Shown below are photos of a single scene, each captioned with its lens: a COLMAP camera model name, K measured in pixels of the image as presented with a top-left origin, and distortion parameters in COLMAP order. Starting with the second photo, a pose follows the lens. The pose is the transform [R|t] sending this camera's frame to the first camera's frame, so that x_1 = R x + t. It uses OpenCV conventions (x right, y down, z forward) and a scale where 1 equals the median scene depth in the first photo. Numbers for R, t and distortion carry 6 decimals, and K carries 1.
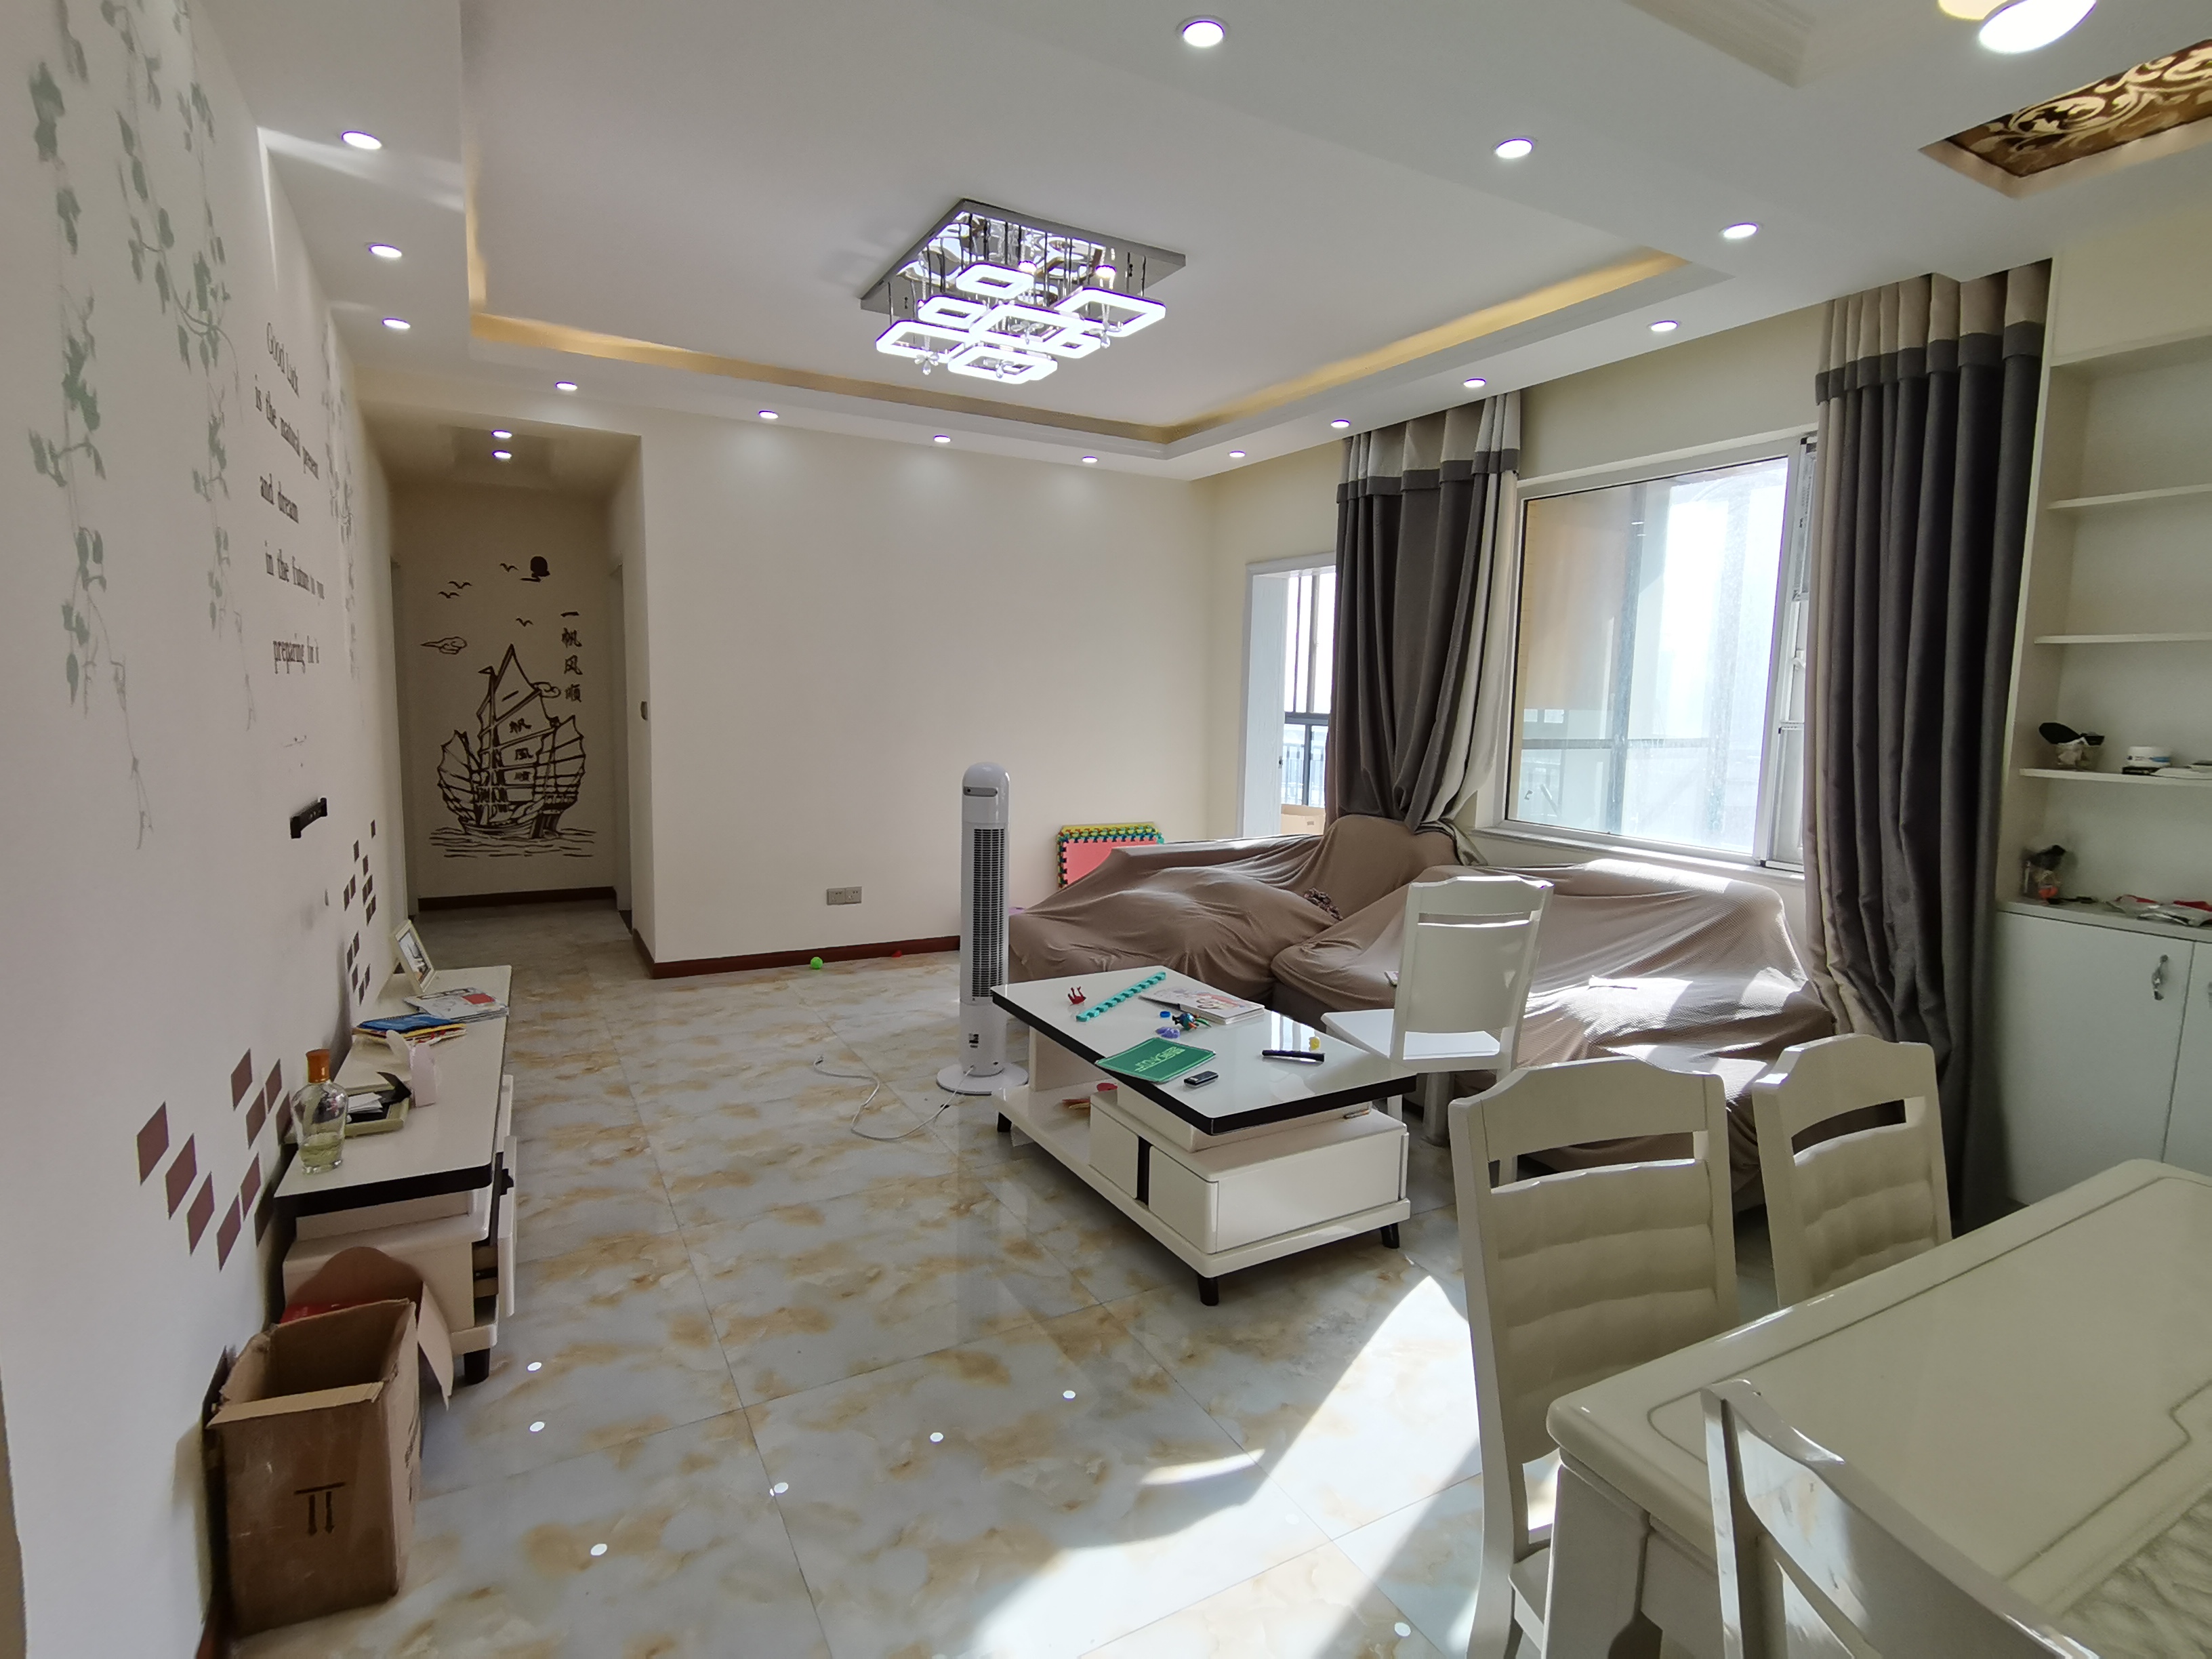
lens RADIAL K [[1113.5, 0, 1100.3], [0, 1113.5, 825.2], [0, 0, 1]] dist [0.023984, -0.006653]
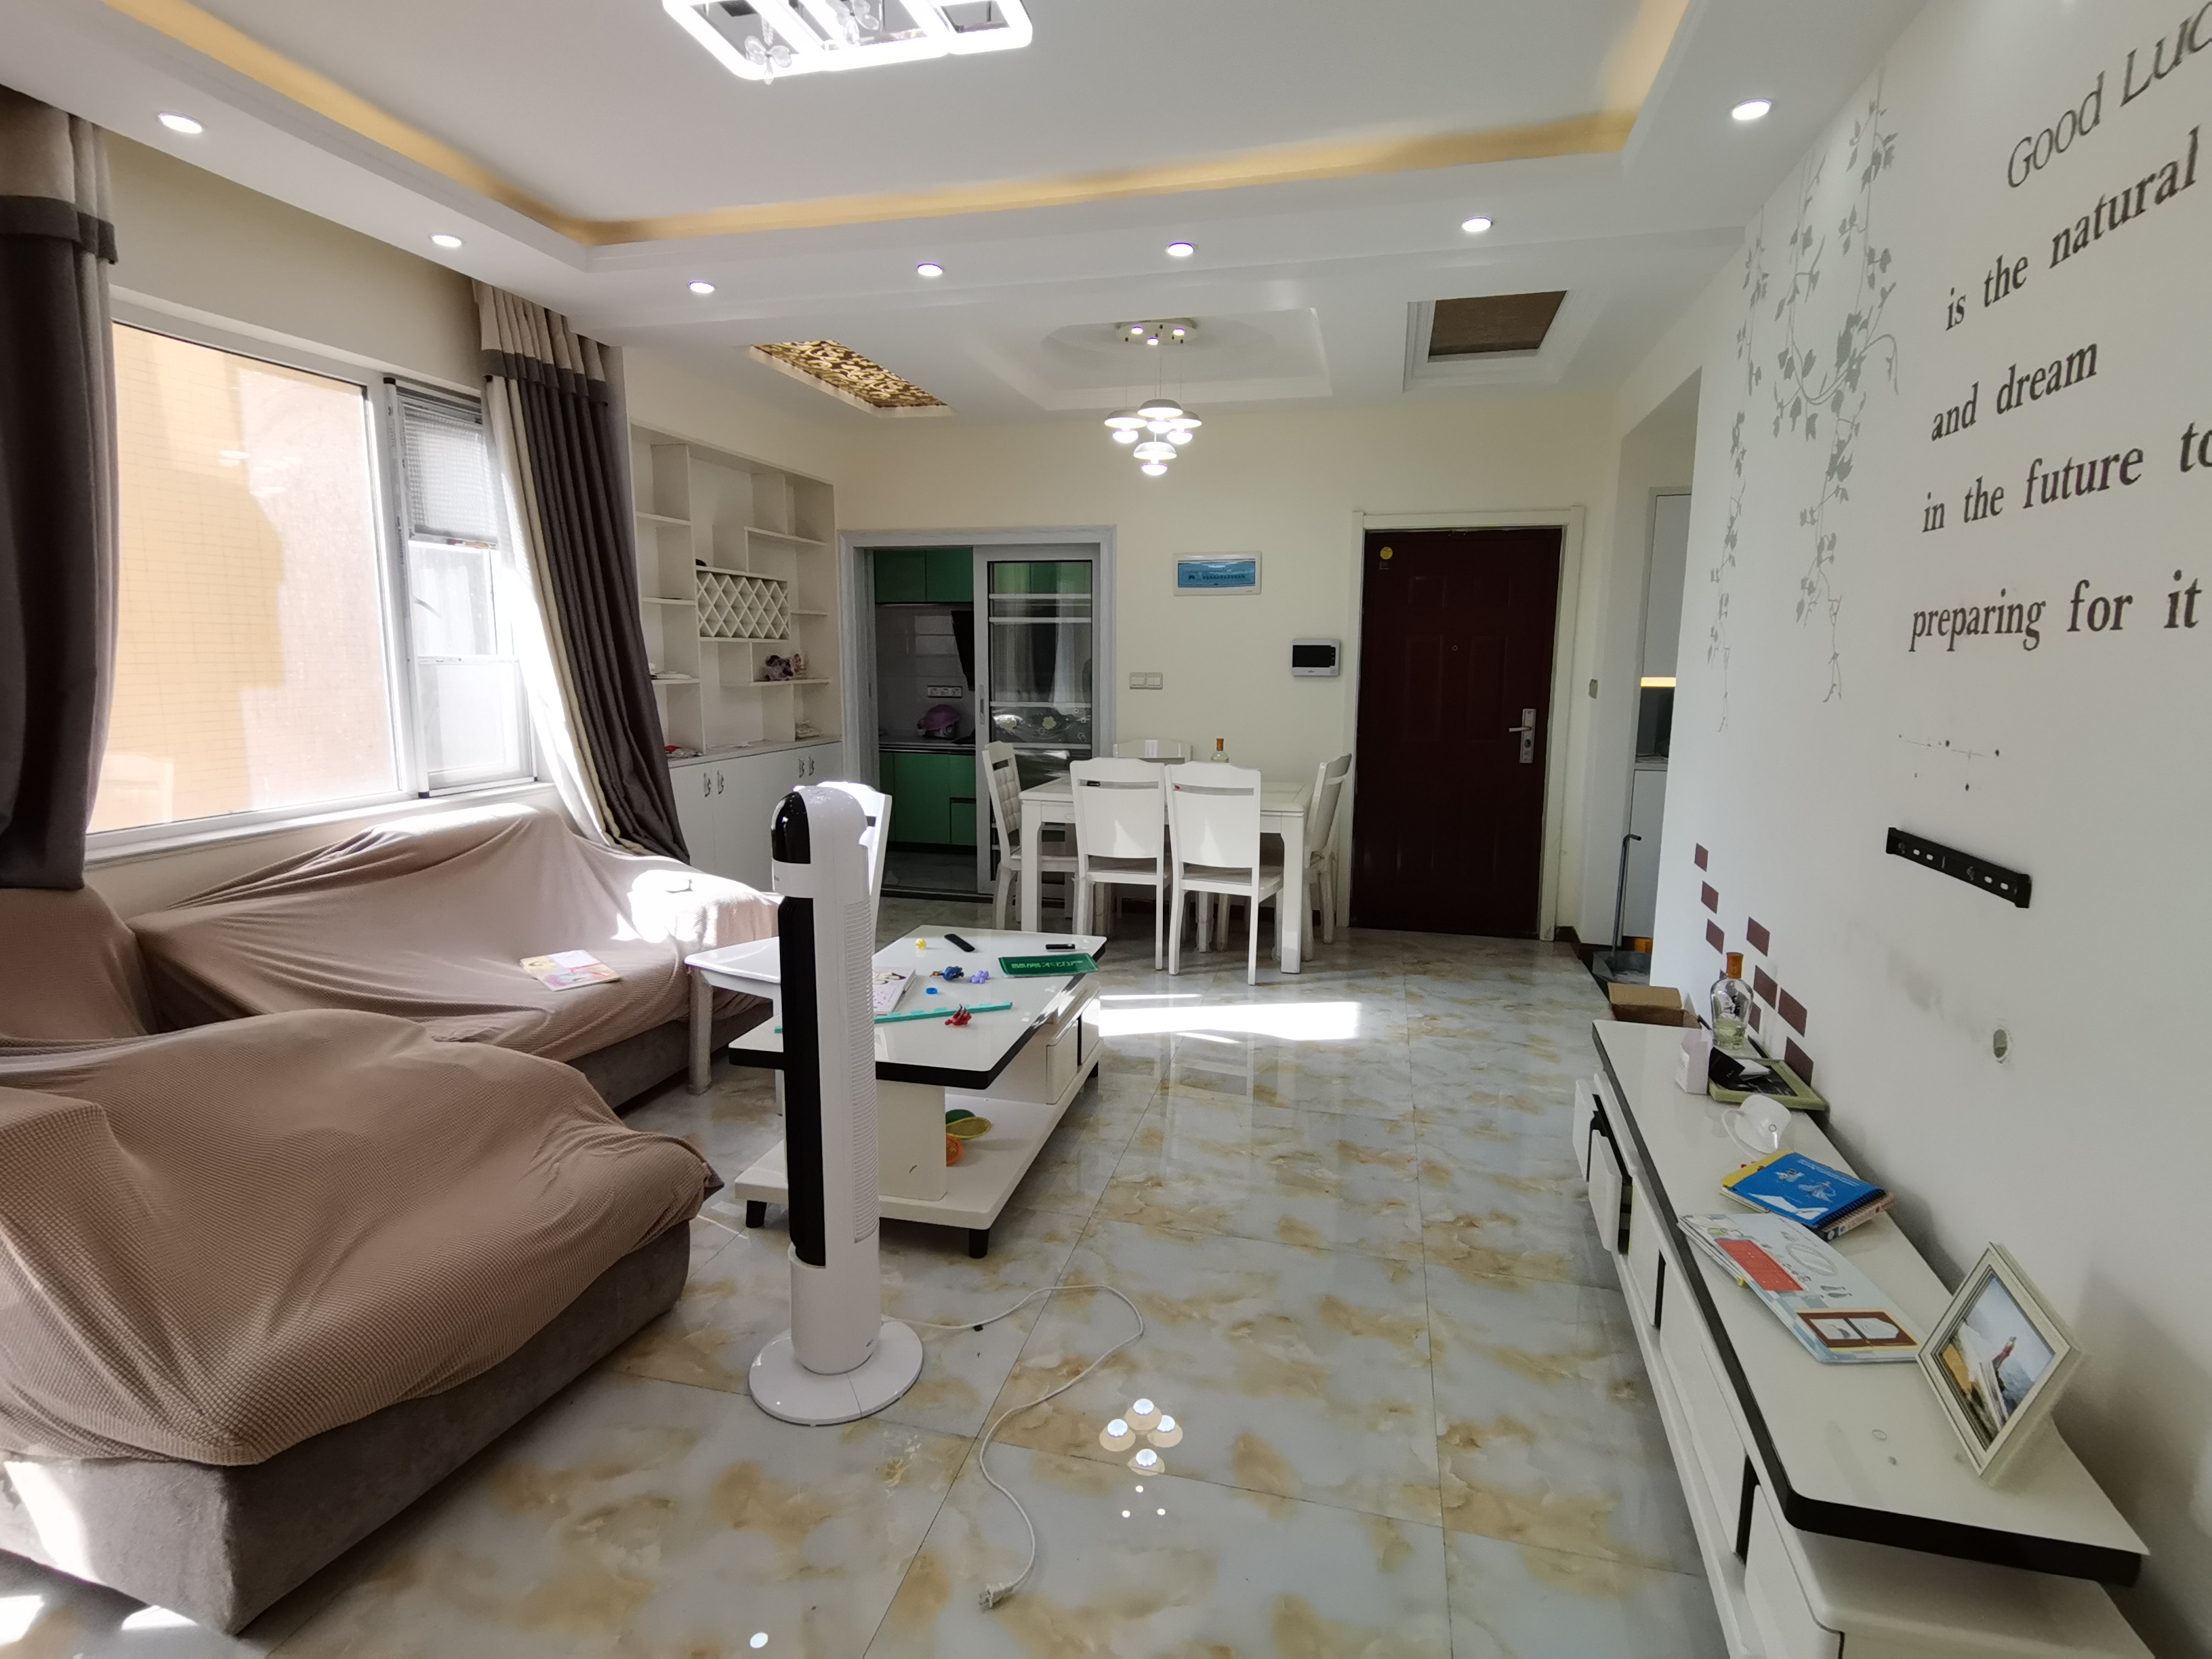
lens RADIAL K [[1107.3, 0, 1106.0], [0, 1107.3, 829.5], [0, 0, 1]] dist [0.021314, -0.000881]
pose [[-0.735144, -0.136295, 0.664068, -0.661610], [0.058649, 0.963121, 0.262599, -0.201638], [-0.675369, 0.231995, -0.700039, 1.550355]]
